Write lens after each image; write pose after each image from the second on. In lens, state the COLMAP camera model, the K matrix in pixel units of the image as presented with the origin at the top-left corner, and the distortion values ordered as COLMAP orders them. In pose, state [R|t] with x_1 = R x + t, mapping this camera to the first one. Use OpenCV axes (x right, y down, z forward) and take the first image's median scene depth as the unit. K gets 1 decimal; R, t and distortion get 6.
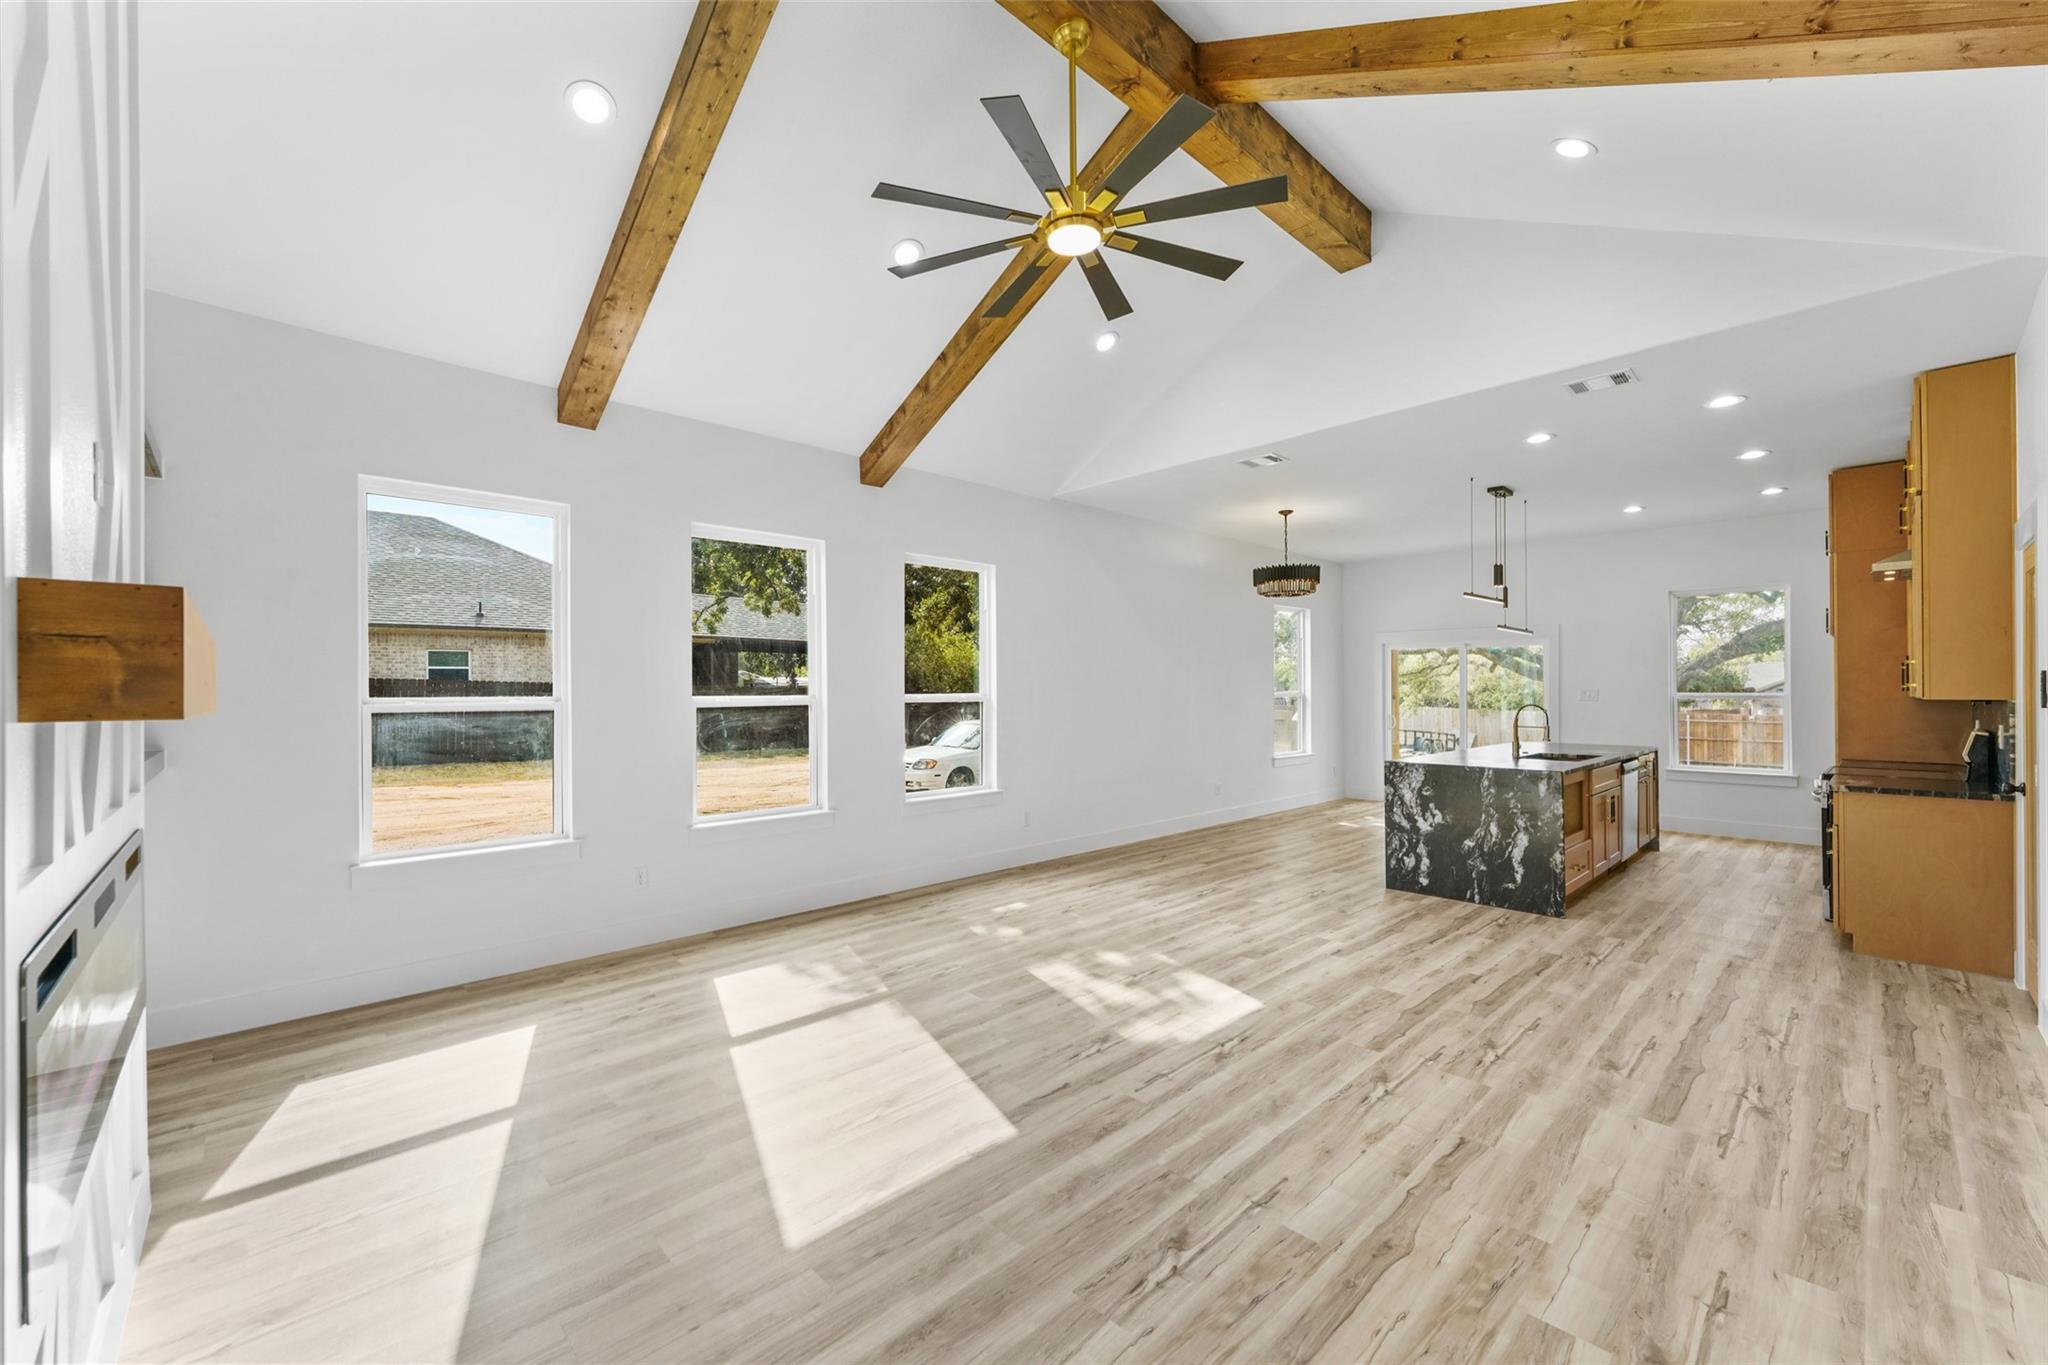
lens RADIAL K [[813.7, 0, 995.0], [0, 813.7, 689.2], [0, 0, 1]] dist [0.013510, -0.002809]
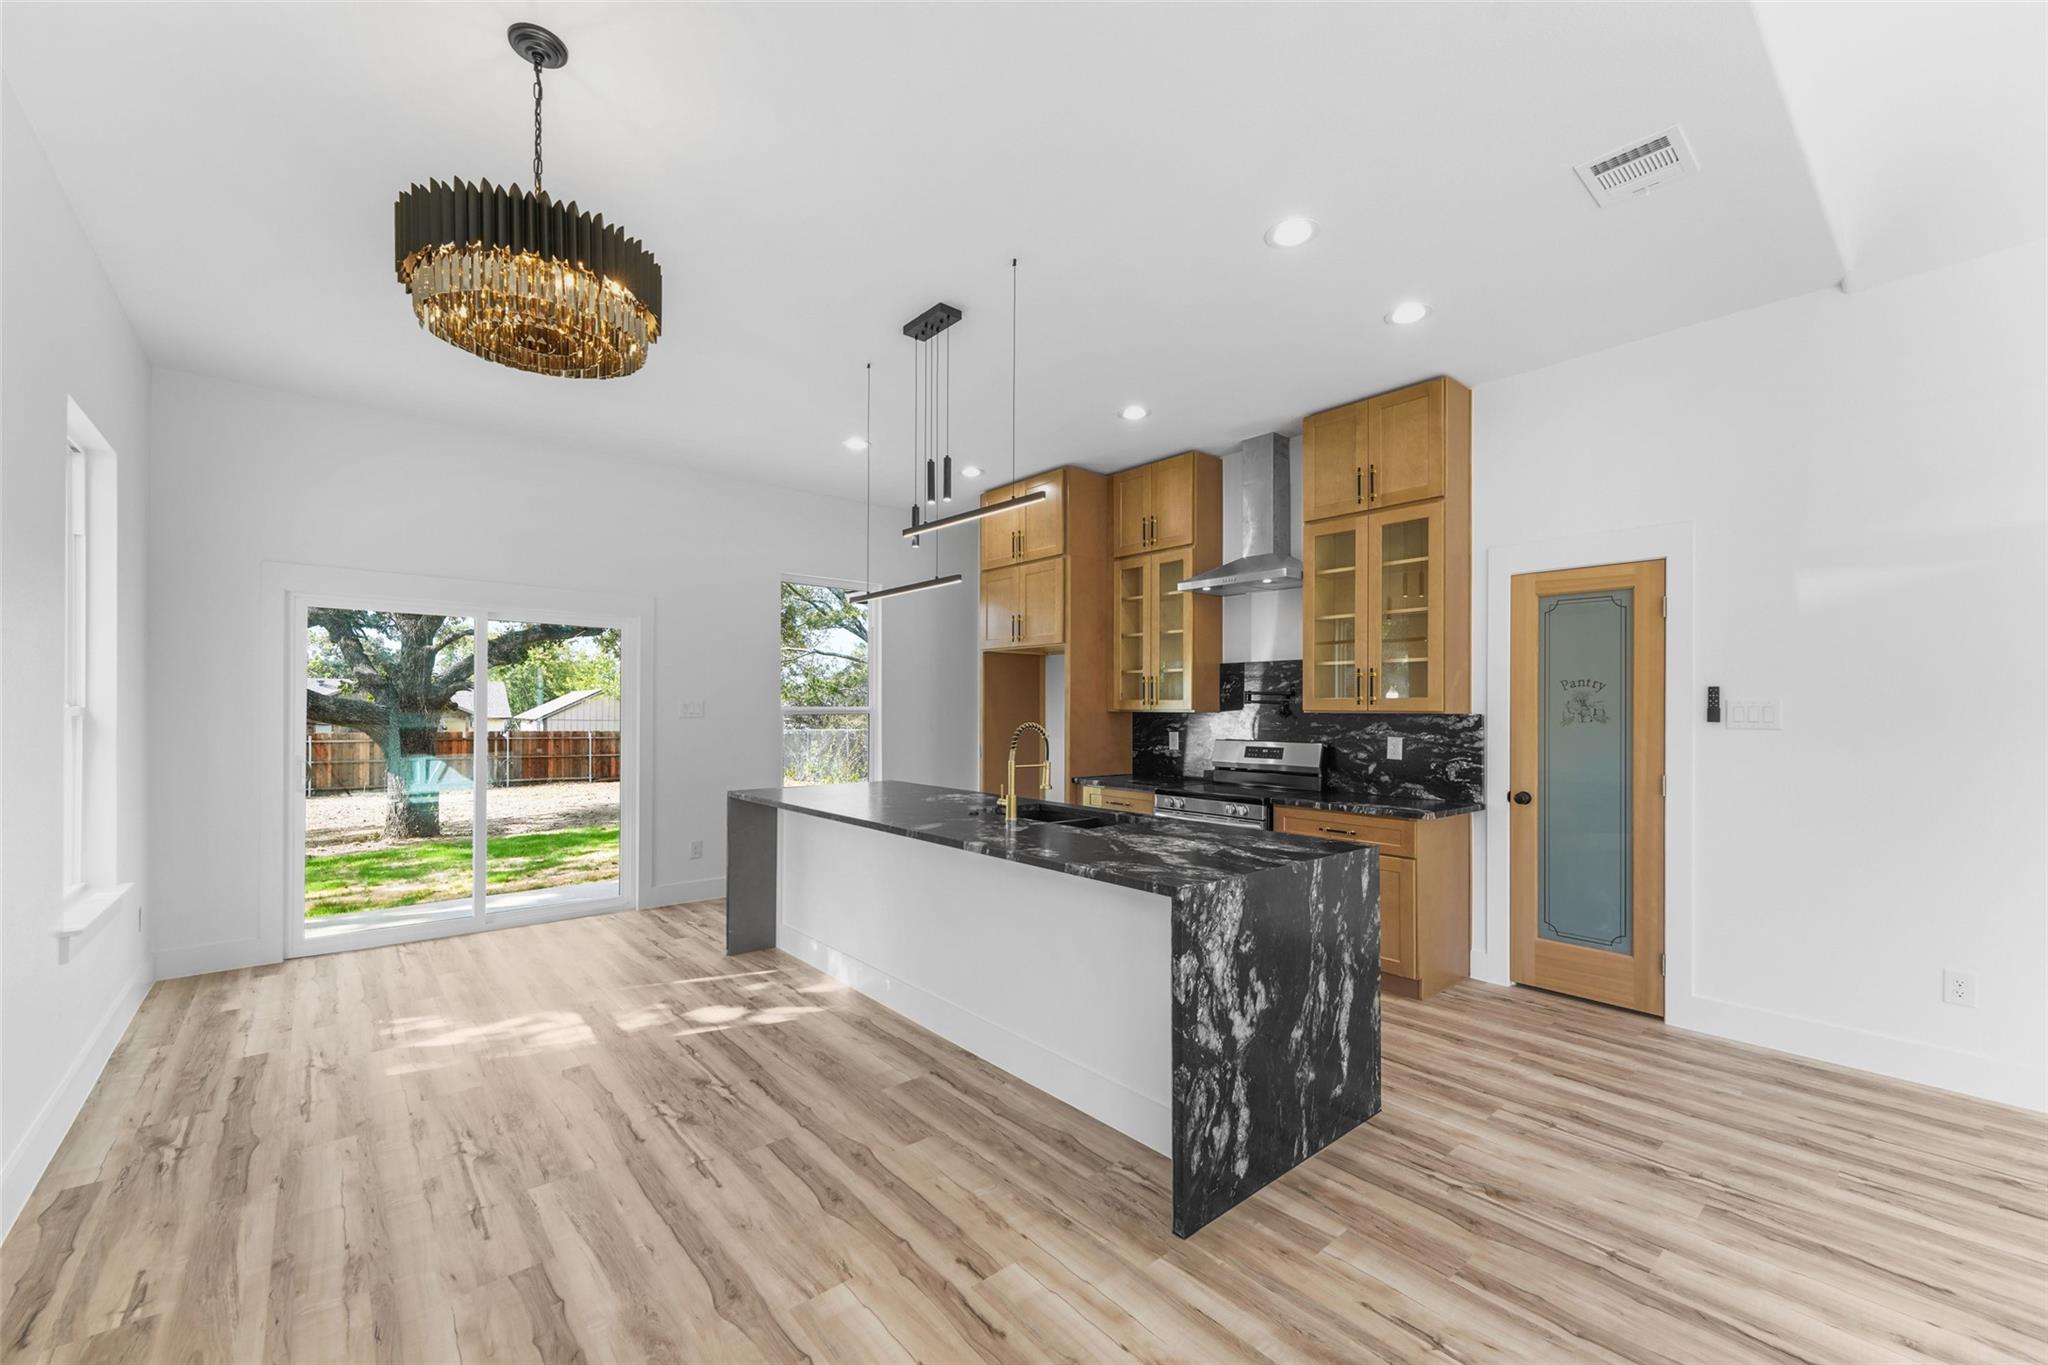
lens RADIAL K [[813.7, 0, 1027.3], [0, 813.7, 704.7], [0, 0, 1]] dist [0.013510, -0.002809]
pose [[0.038719, 0.007667, 0.999221, 0.113244], [-0.006688, 0.999950, -0.007414, 0.009328], [-0.999228, -0.006395, 0.038769, 1.079188]]
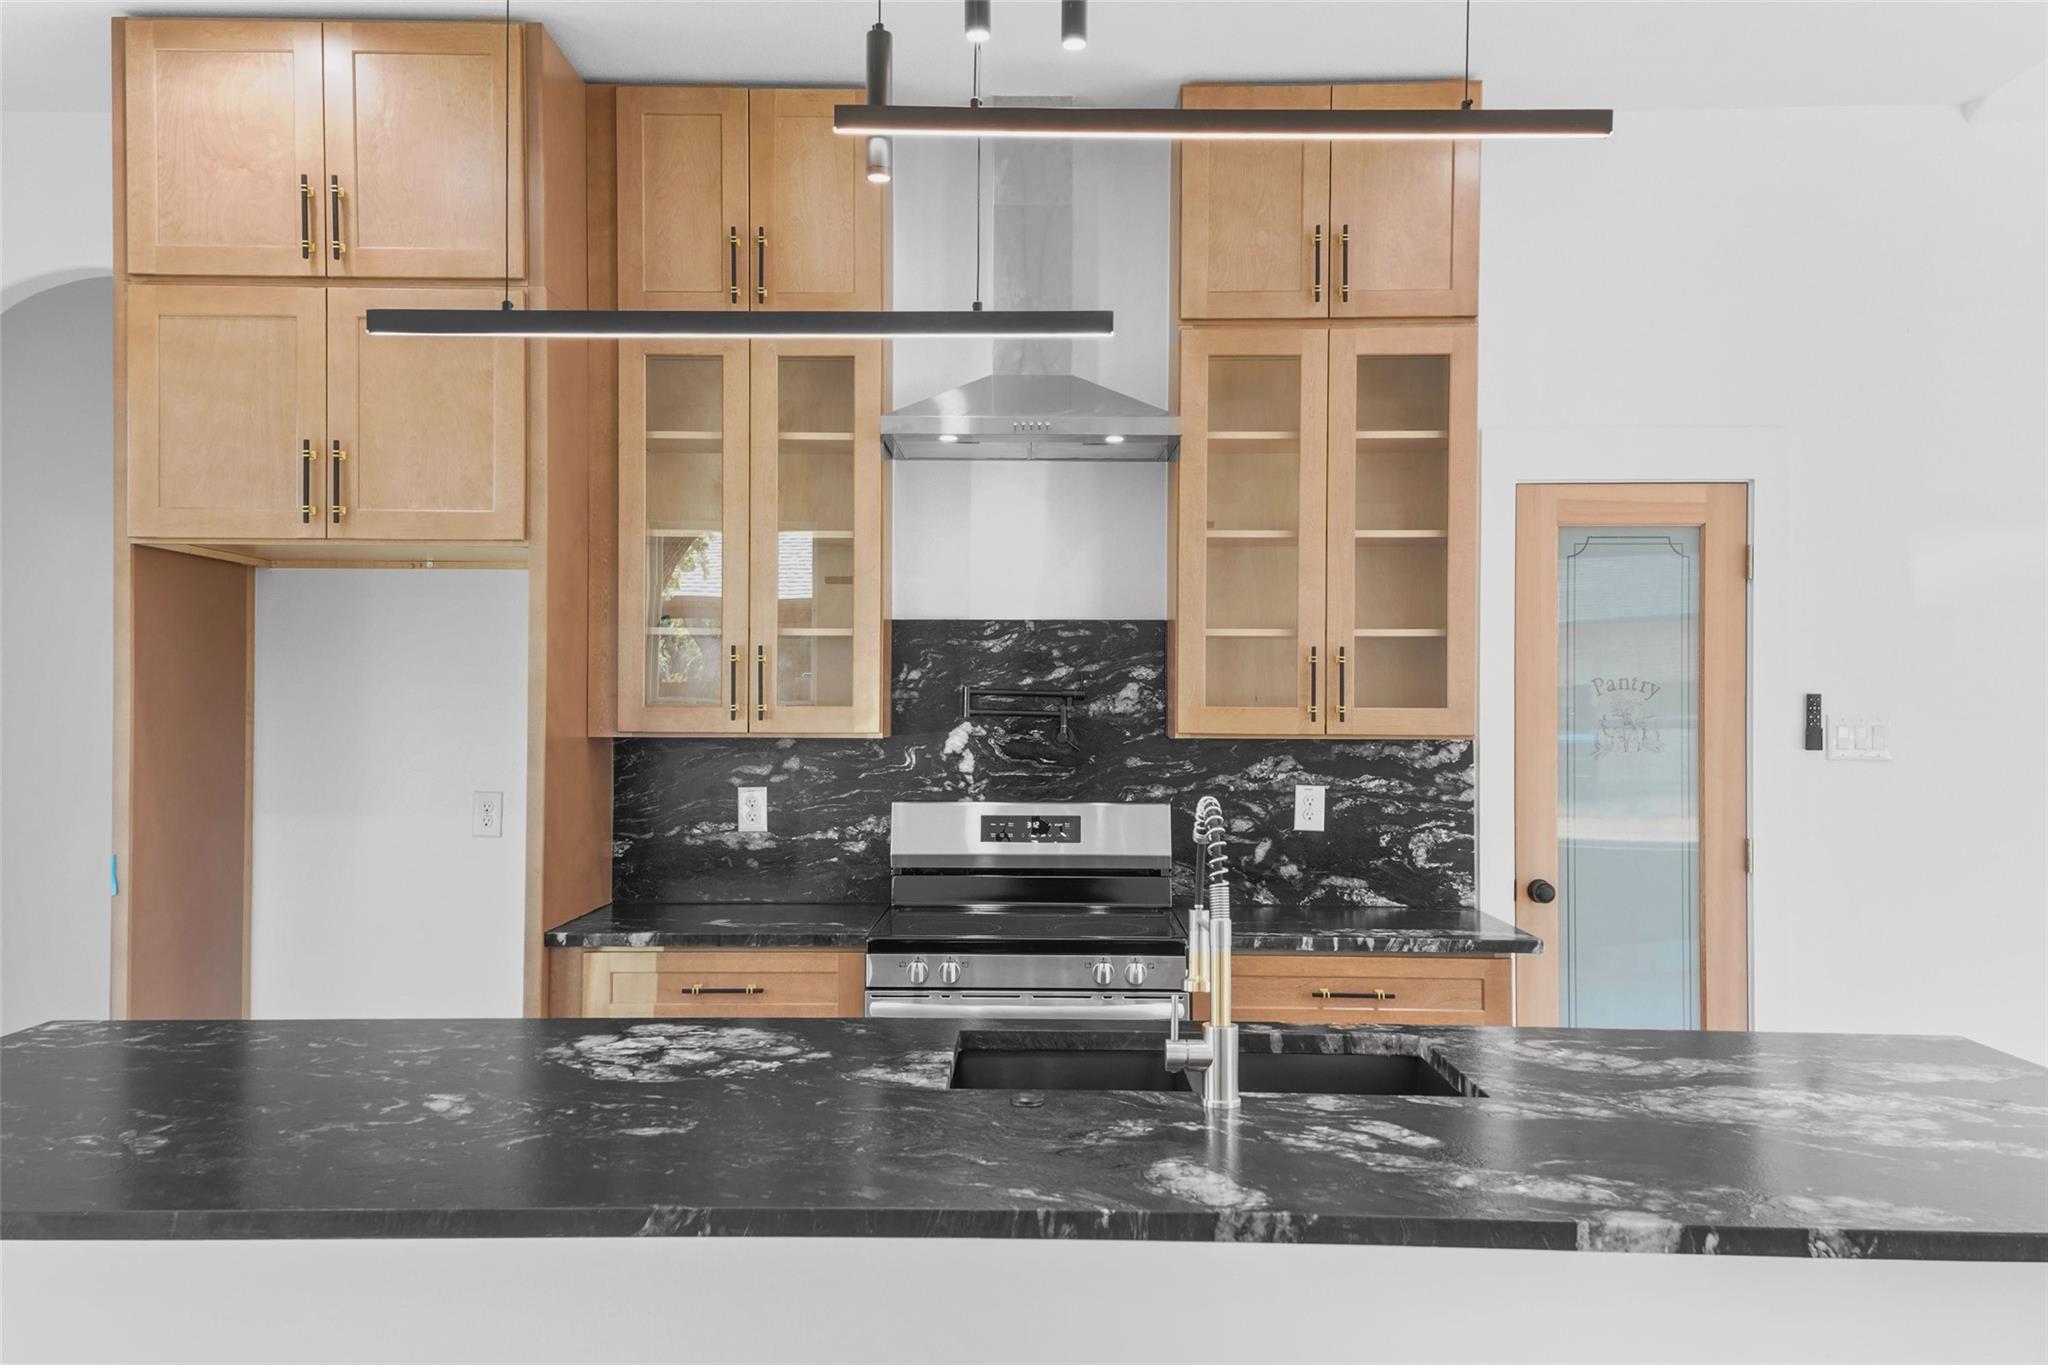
lens RADIAL K [[1650.5, 0, 1023.9], [0, 1650.5, 677.3], [0, 0, 1]] dist [0.088466, -0.001067]
pose [[-0.718577, 0.012676, 0.695332, 0.330003], [-0.003459, 0.999756, -0.021800, 0.002585], [-0.695439, -0.018070, -0.718358, 1.290190]]
